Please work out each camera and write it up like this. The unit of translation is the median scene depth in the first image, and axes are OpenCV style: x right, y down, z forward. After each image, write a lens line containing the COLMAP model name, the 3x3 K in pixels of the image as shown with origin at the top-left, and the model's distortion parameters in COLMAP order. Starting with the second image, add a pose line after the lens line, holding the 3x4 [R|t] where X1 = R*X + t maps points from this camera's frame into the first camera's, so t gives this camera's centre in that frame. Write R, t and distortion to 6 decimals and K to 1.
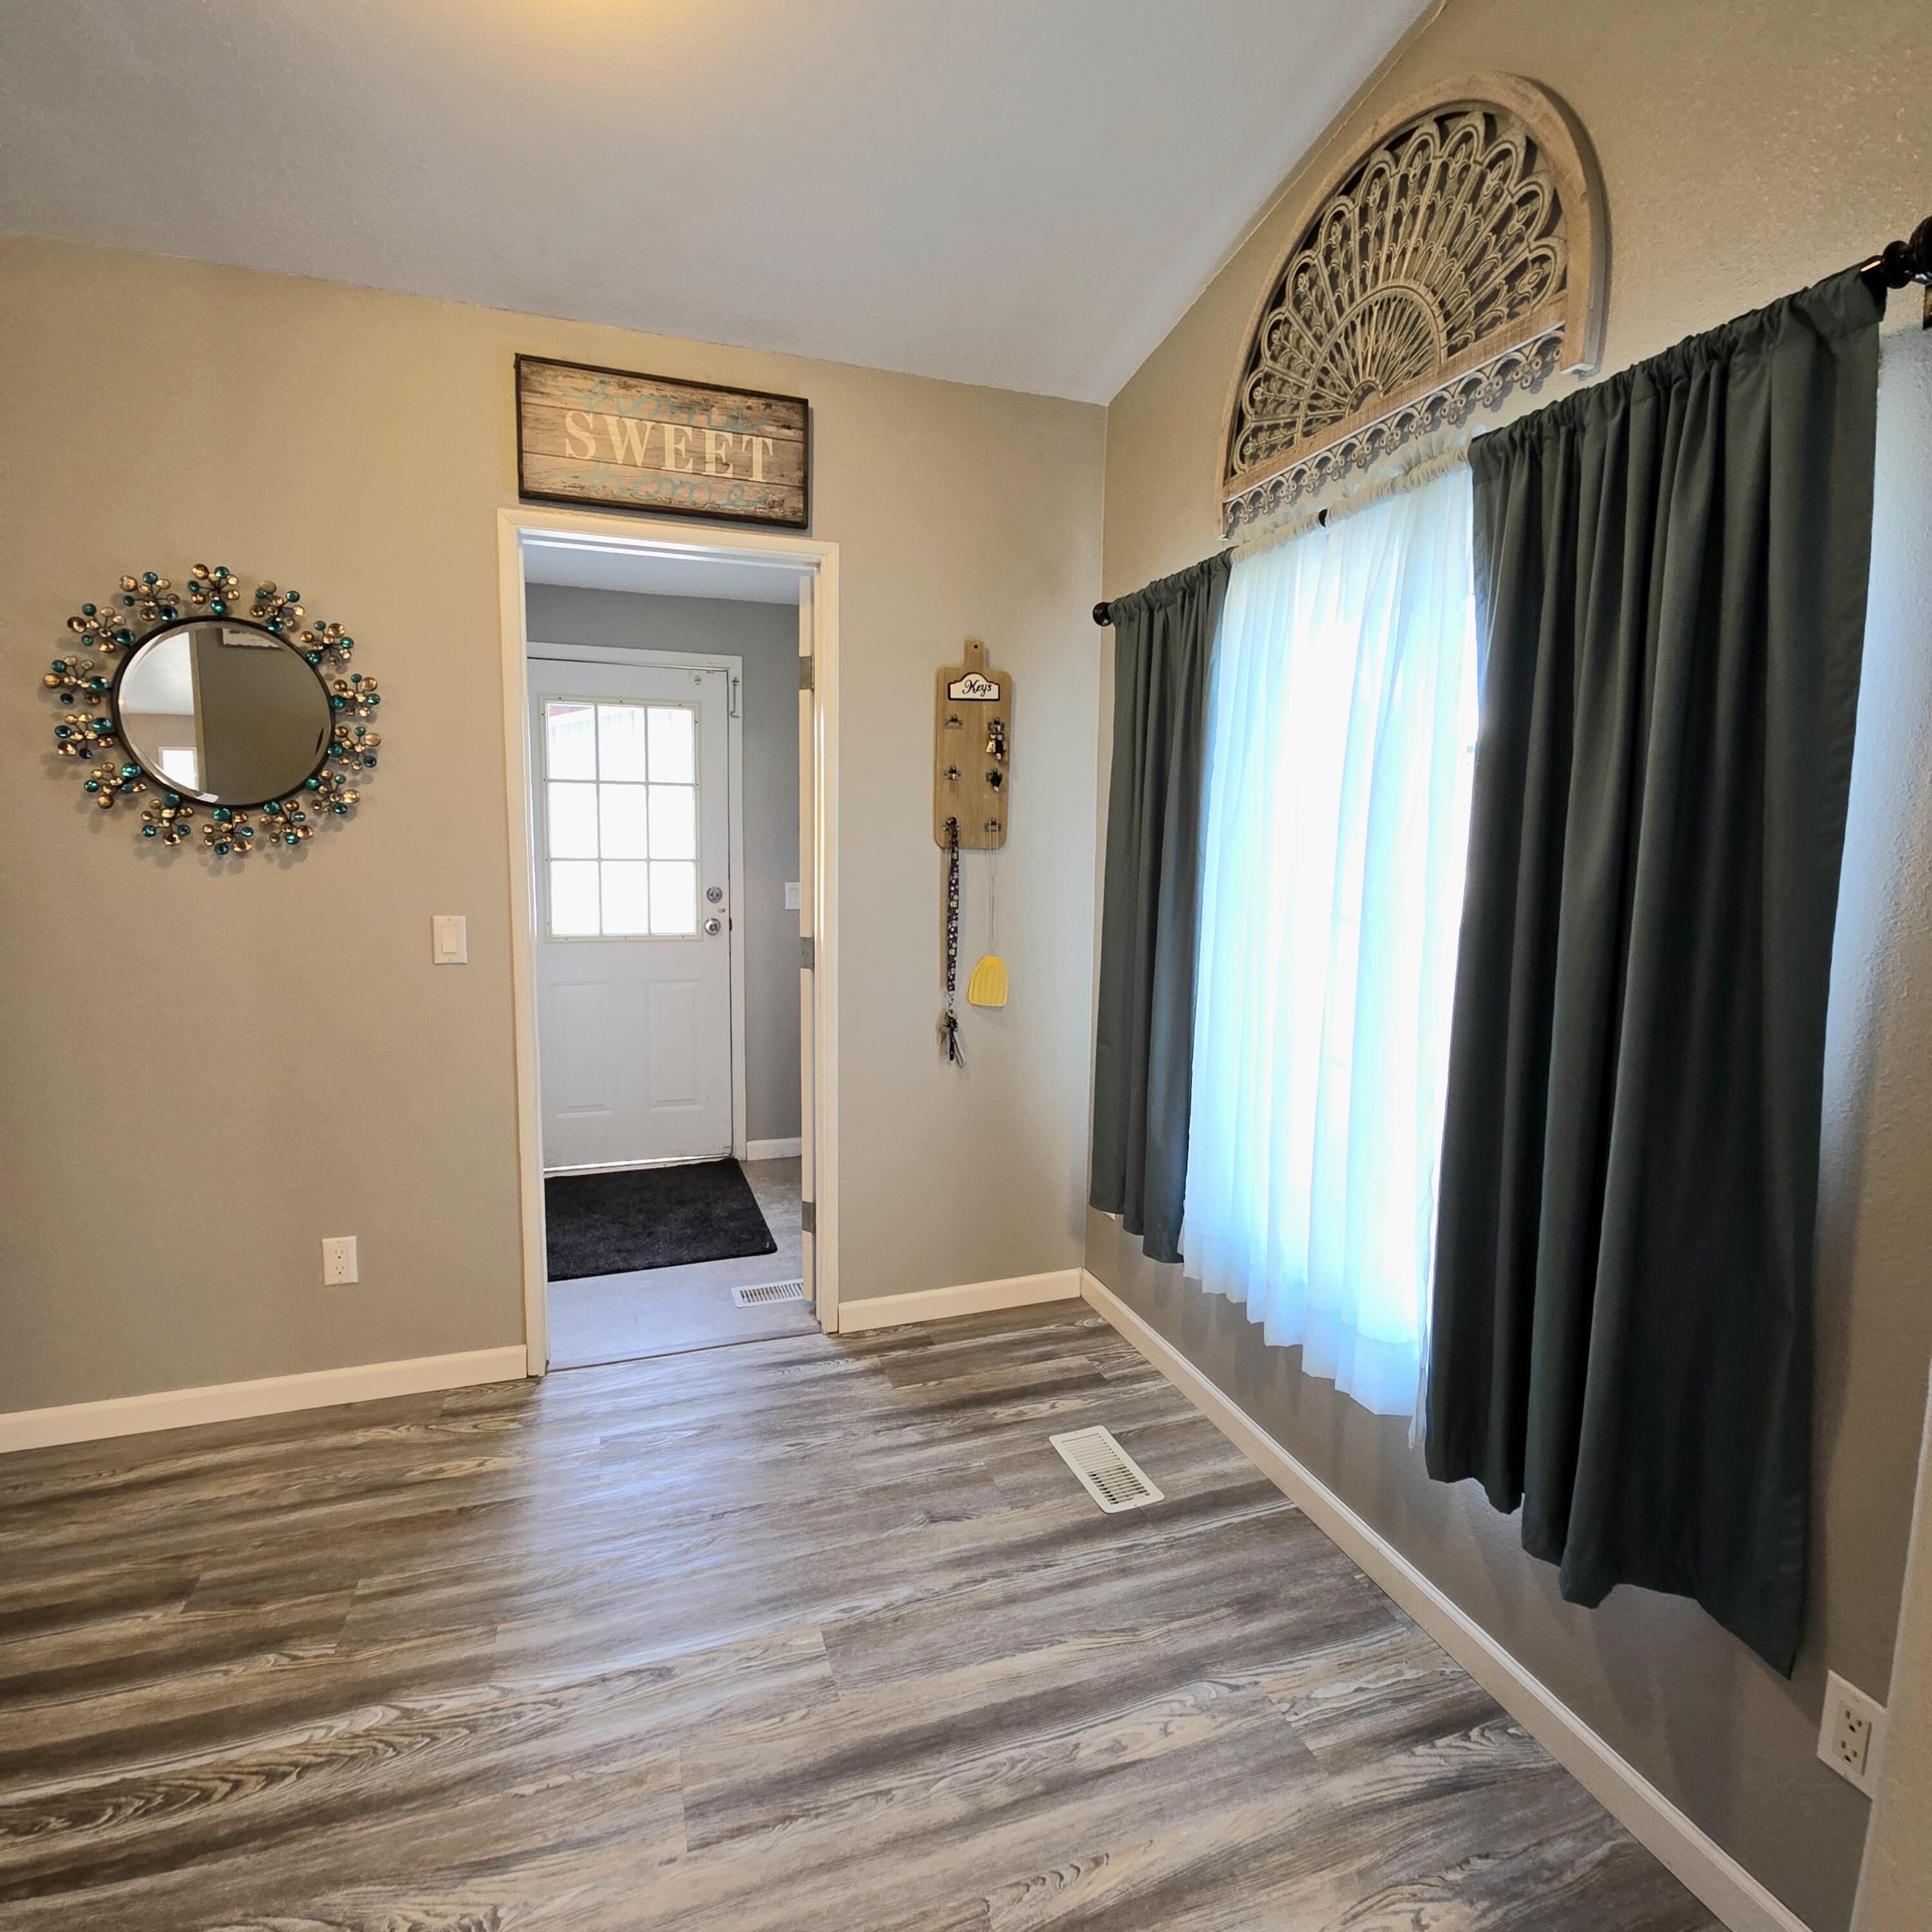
lens RADIAL K [[1051.4, 0, 966.0], [0, 1051.4, 966.0], [0, 0, 1]] dist [0.001861, 0.000487]
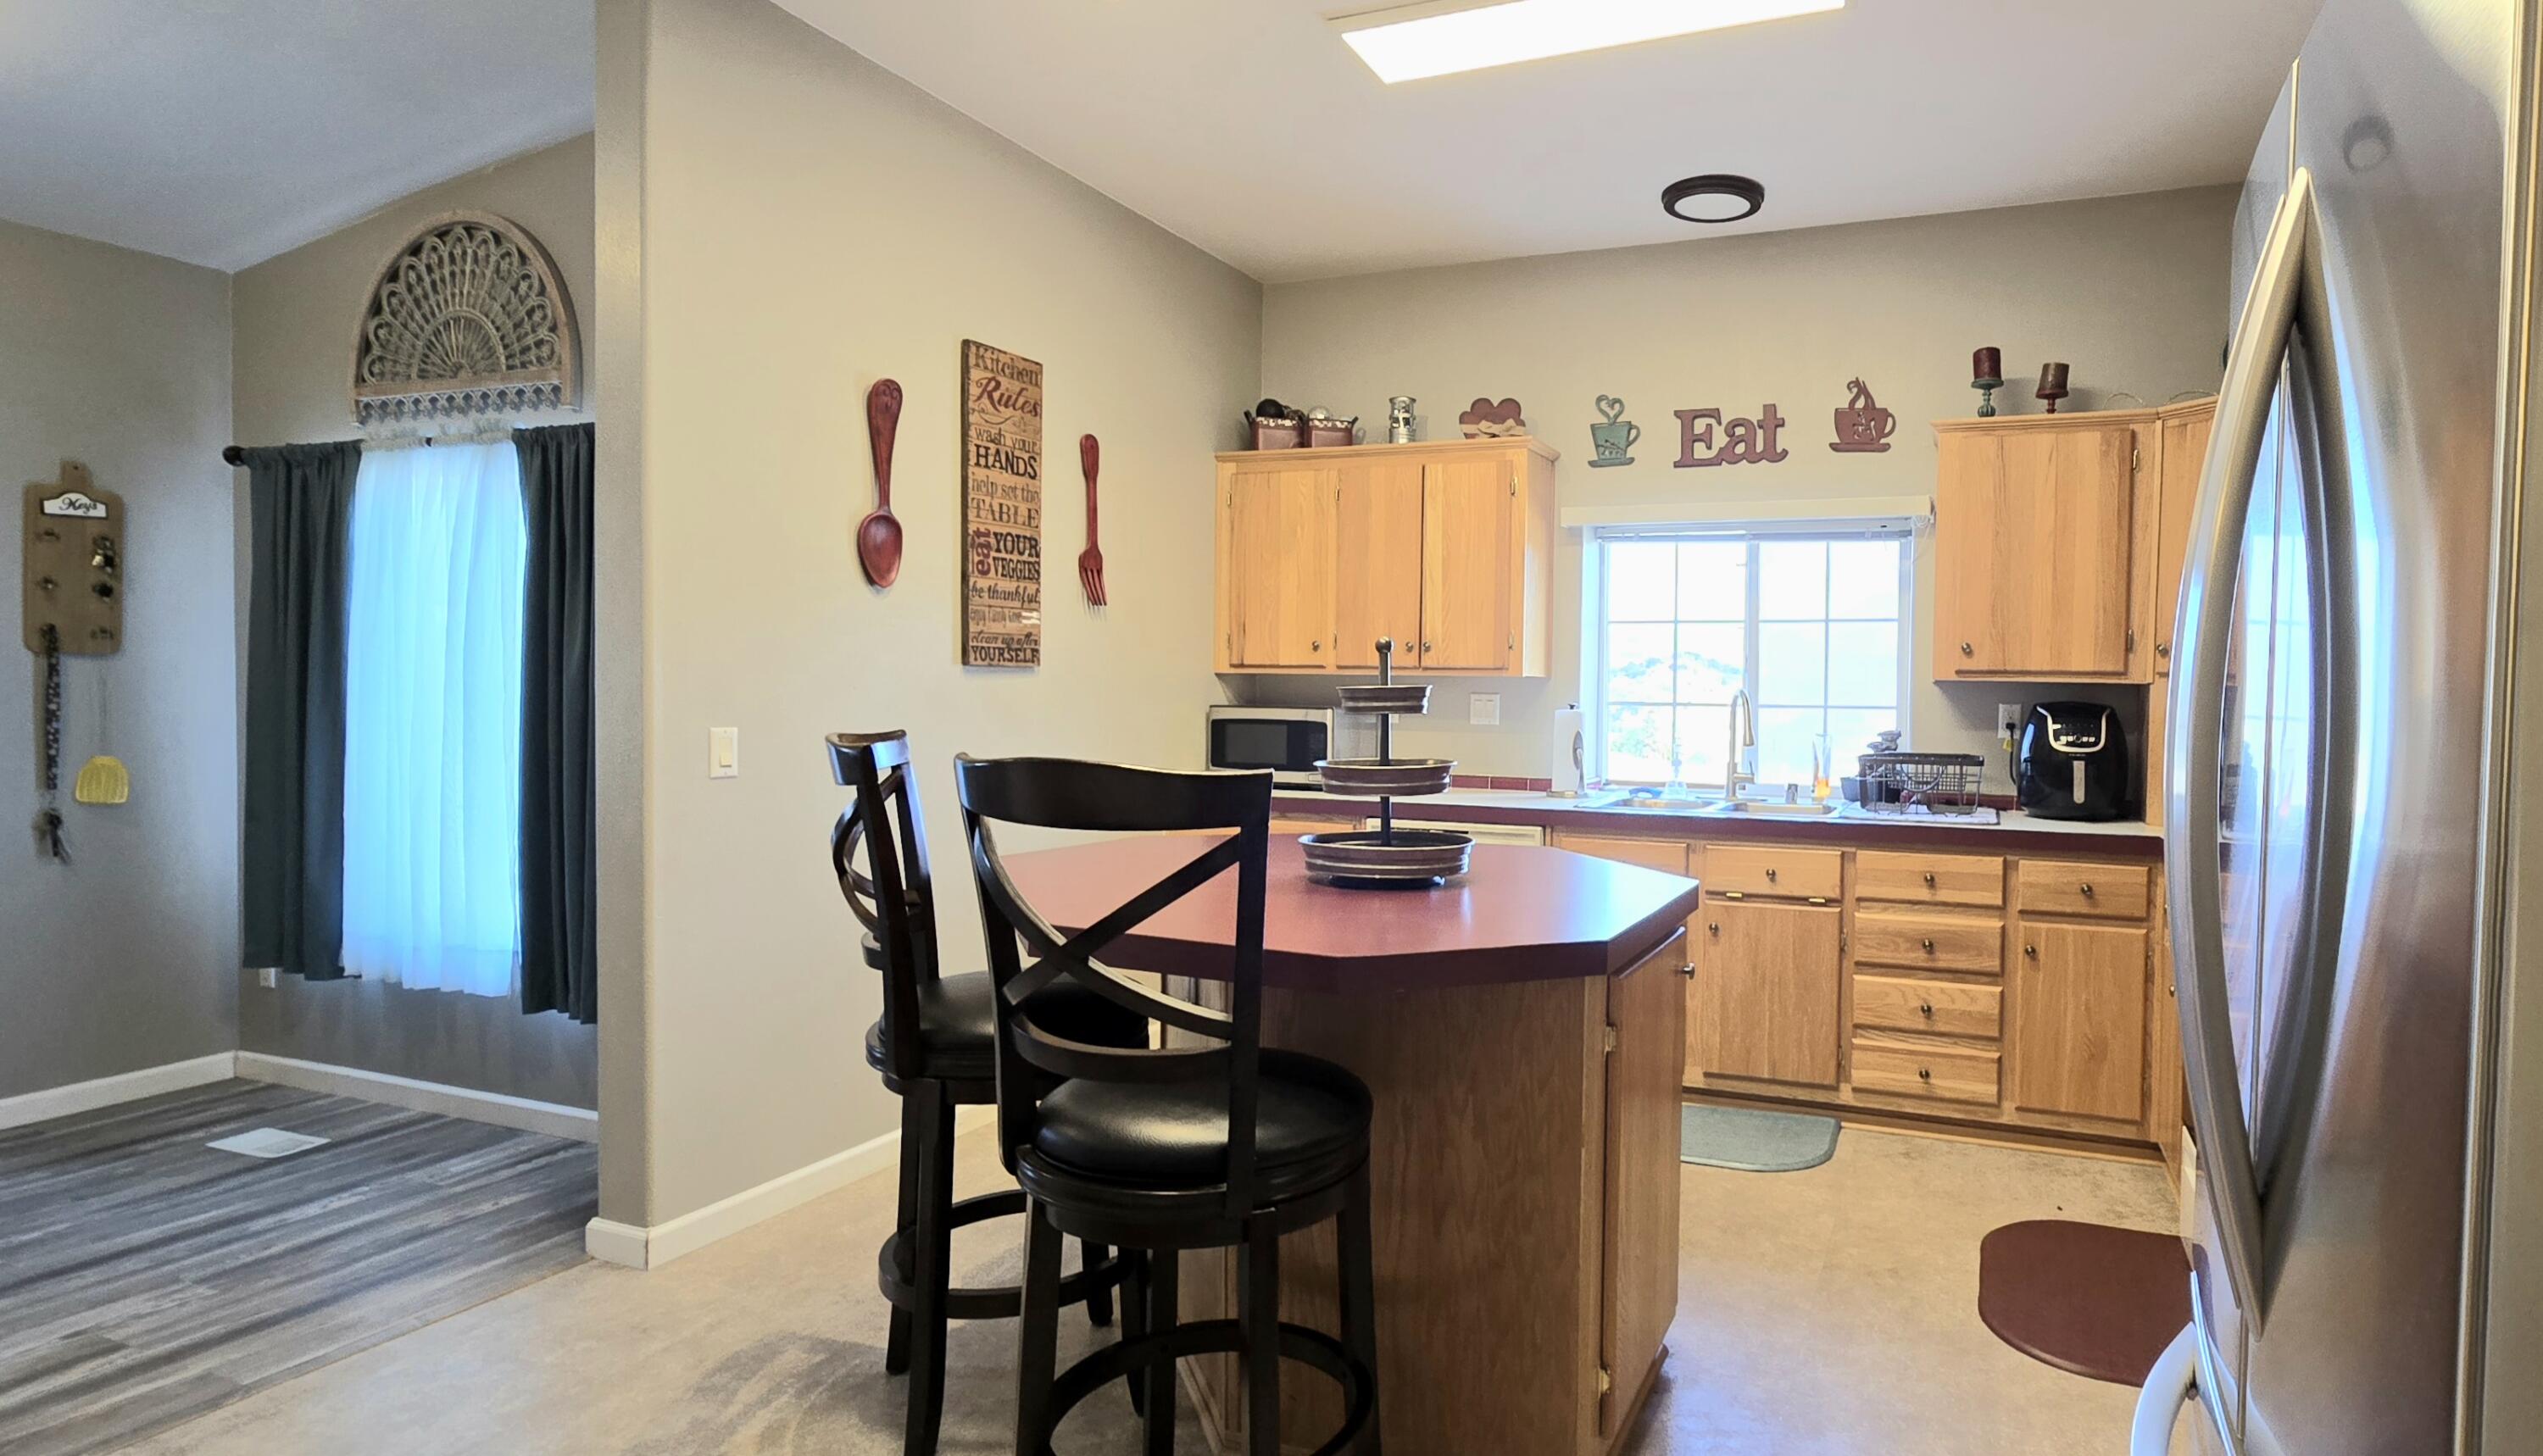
lens RADIAL K [[1056.5, 0, 1271.5], [0, 1056.5, 728.0], [0, 0, 1]] dist [0.011518, -0.009124]
pose [[0.623221, -0.023399, 0.781696, -0.100542], [0.080788, 0.996131, -0.034592, 0.125090], [-0.777862, 0.084710, 0.622700, -0.768823]]
